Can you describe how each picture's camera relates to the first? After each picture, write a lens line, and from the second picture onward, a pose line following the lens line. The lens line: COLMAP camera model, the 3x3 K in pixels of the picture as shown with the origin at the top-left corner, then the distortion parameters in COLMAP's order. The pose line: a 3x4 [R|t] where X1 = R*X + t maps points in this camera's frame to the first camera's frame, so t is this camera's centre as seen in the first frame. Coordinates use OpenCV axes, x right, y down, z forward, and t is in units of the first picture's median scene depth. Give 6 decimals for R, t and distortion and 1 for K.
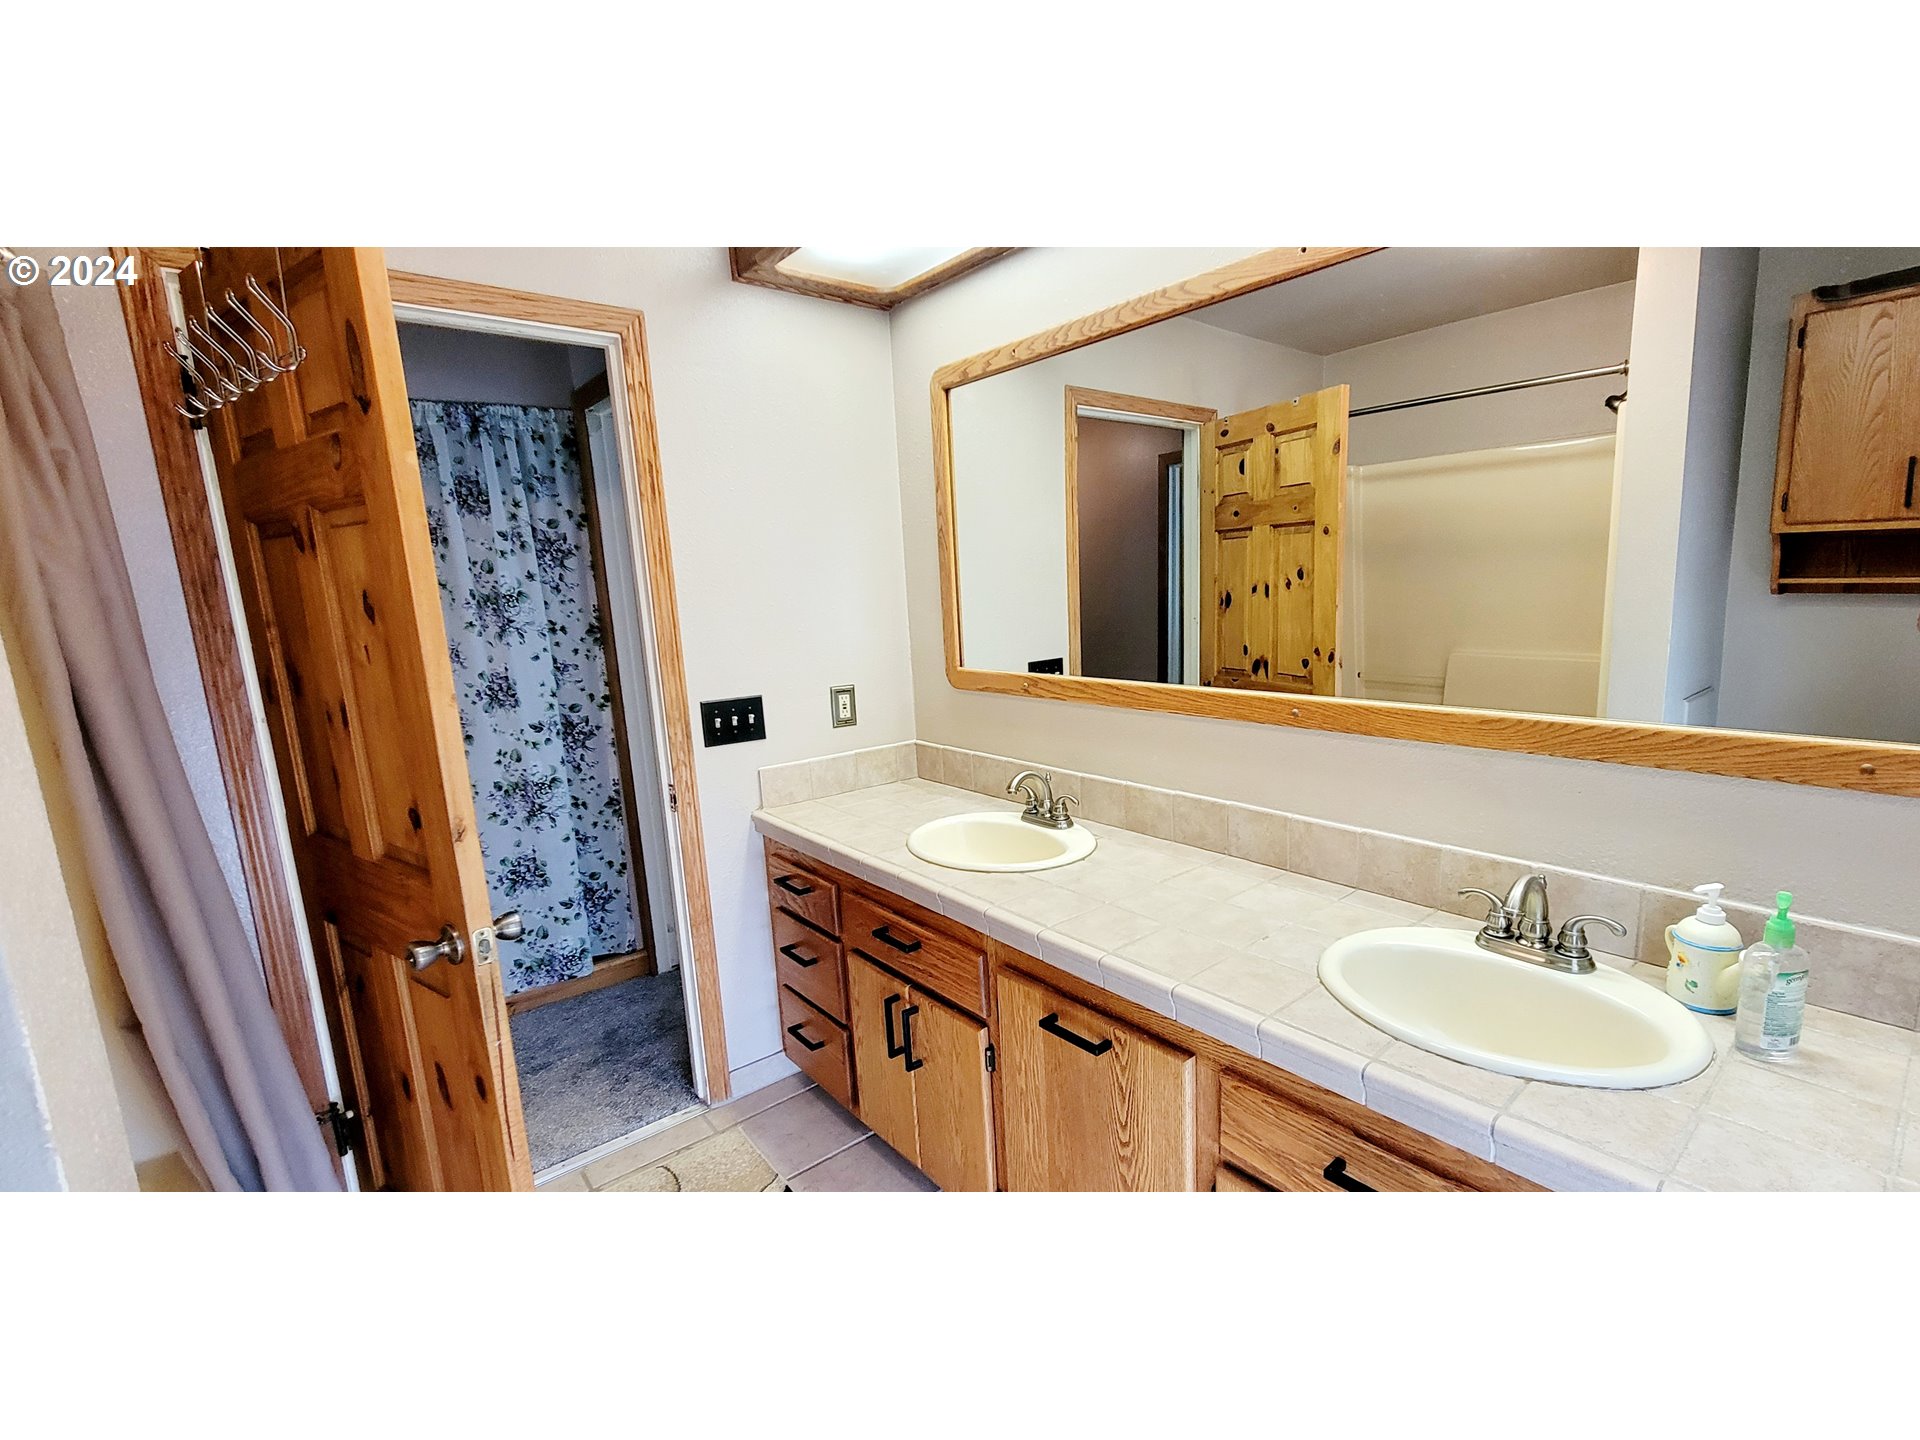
lens RADIAL K [[831.9, 0, 965.8], [0, 831.9, 725.3], [0, 0, 1]] dist [-0.000333, -0.000028]
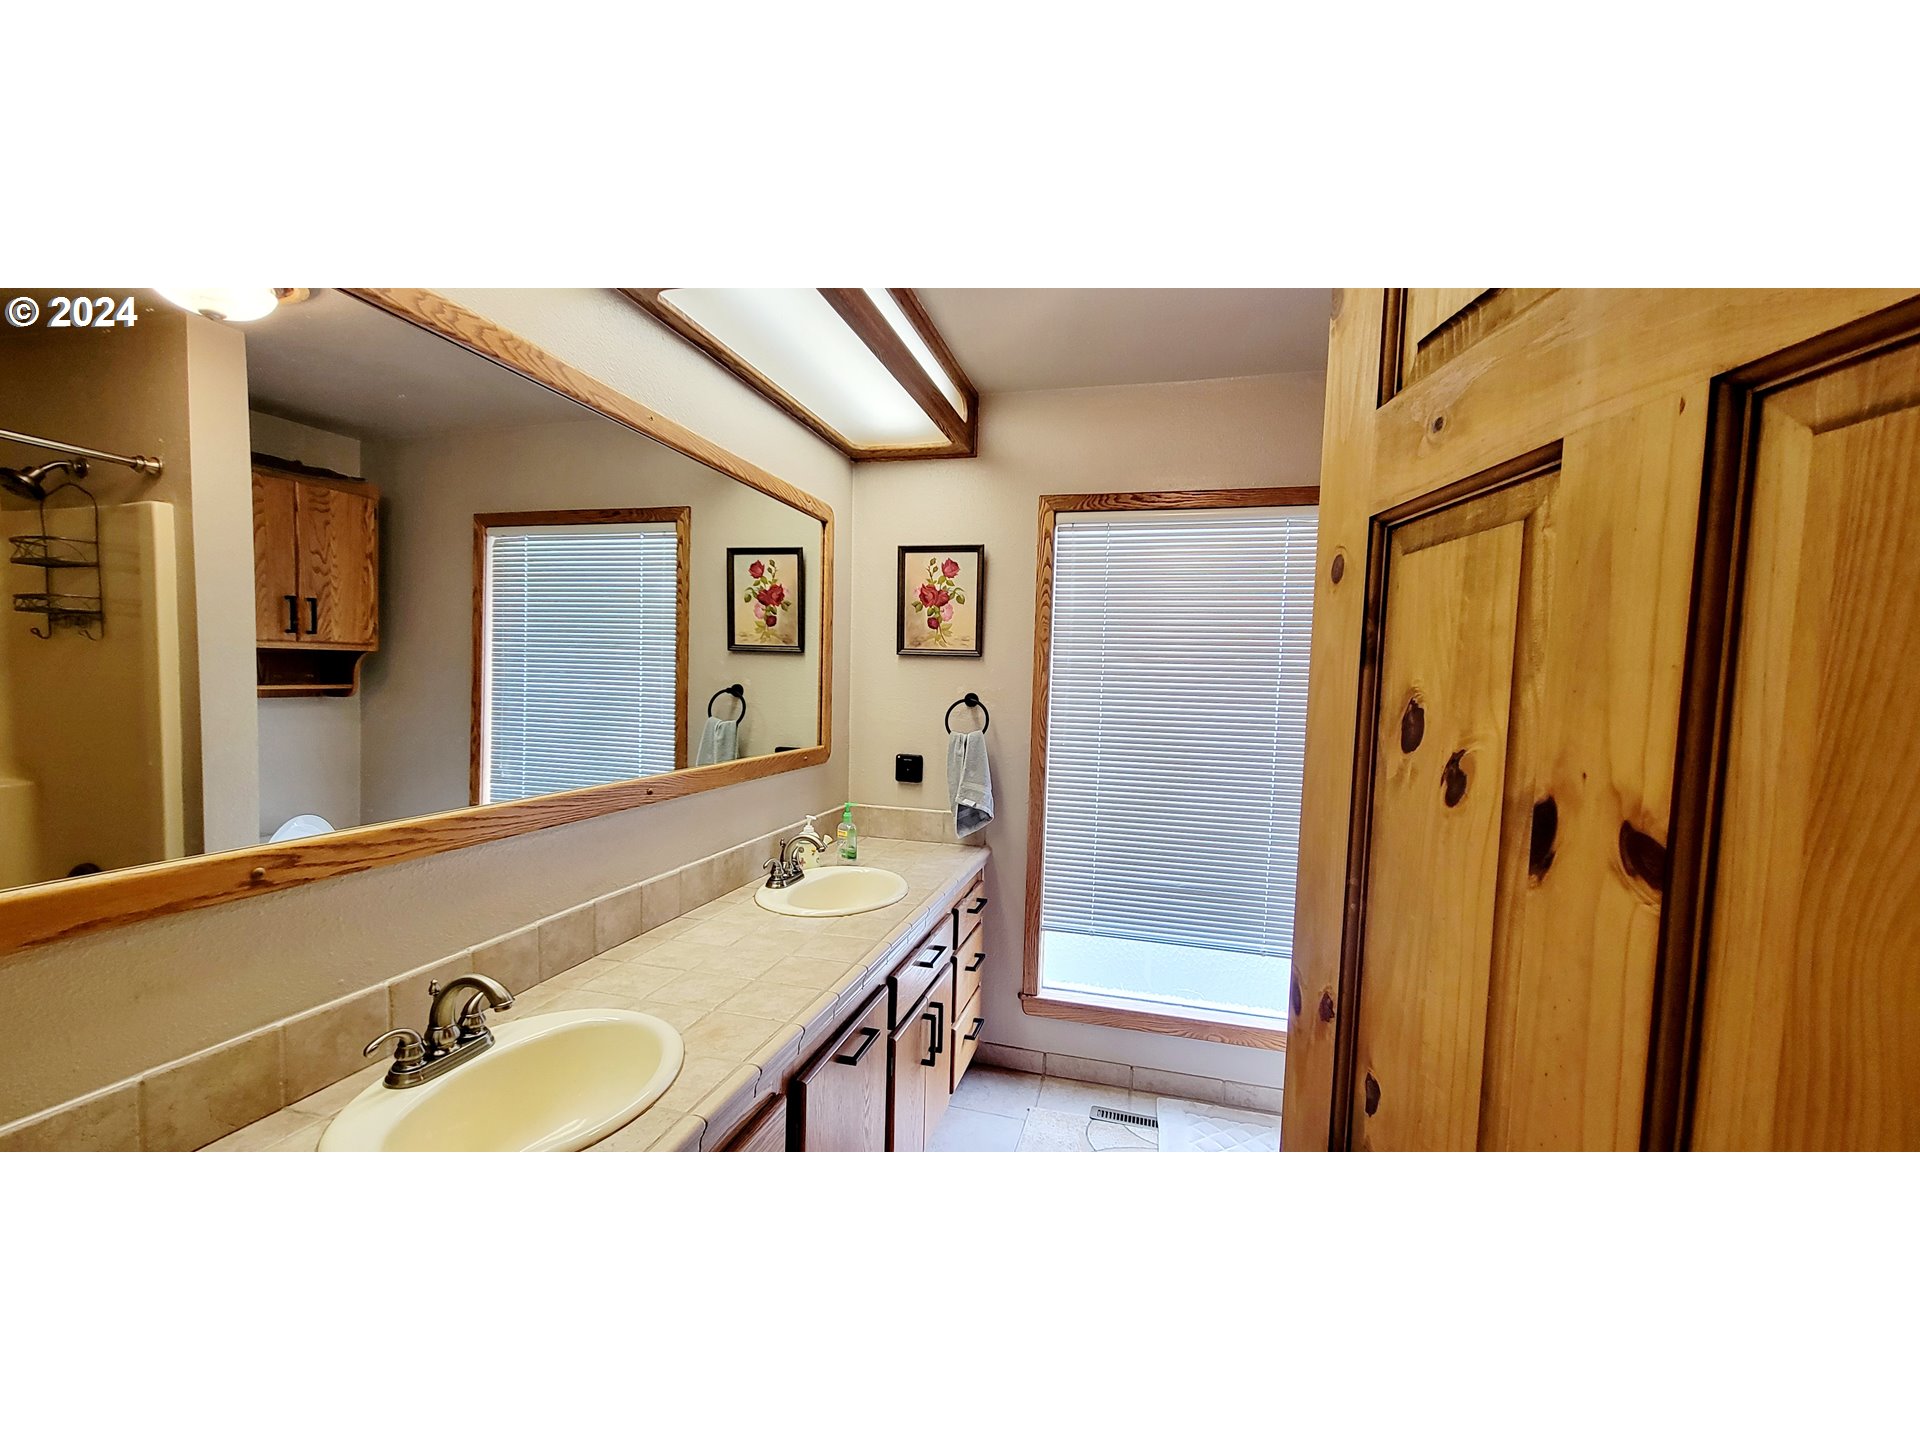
lens RADIAL K [[770.6, 0, 961.8], [0, 770.6, 720.9], [0, 0, 1]] dist [0.000810, -0.000061]
pose [[-0.581901, -0.018168, 0.813057, -0.712586], [0.139025, 0.982812, 0.121461, -0.176506], [-0.801288, 0.183714, -0.569373, 1.200492]]
